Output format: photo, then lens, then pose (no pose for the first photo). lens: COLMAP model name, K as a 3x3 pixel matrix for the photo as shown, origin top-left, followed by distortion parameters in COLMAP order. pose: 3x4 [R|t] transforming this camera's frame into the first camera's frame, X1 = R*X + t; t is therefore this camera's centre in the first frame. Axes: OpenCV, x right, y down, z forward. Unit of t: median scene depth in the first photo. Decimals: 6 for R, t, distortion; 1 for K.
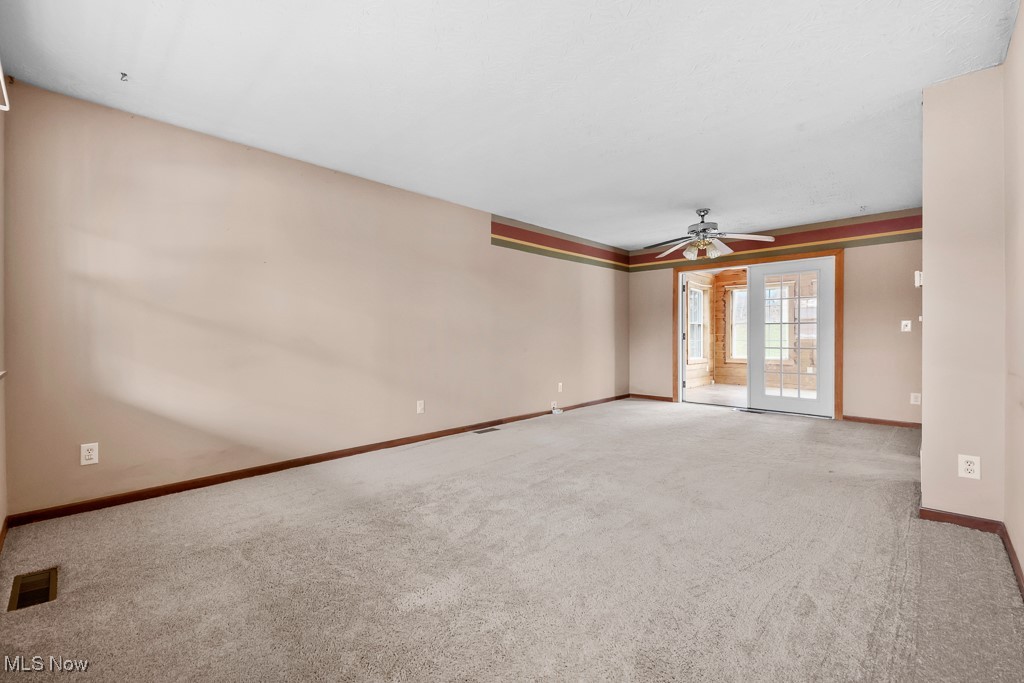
lens RADIAL K [[423.3, 0, 520.9], [0, 423.3, 338.3], [0, 0, 1]] dist [0.022251, -0.000495]
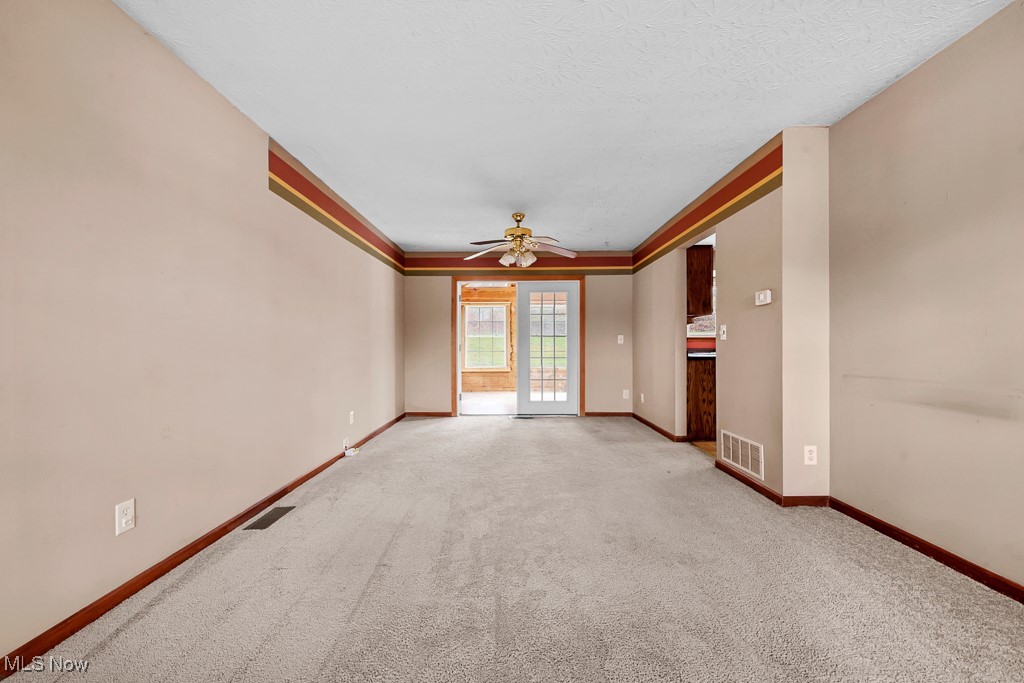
lens RADIAL K [[385.5, 0, 500.8], [0, 385.5, 347.5], [0, 0, 1]] dist [0.015492, -0.003266]
pose [[0.764489, -0.002528, 0.644631, -0.137211], [0.006710, 0.999969, -0.004036, -0.001334], [-0.644601, 0.007412, 0.764483, 0.316146]]
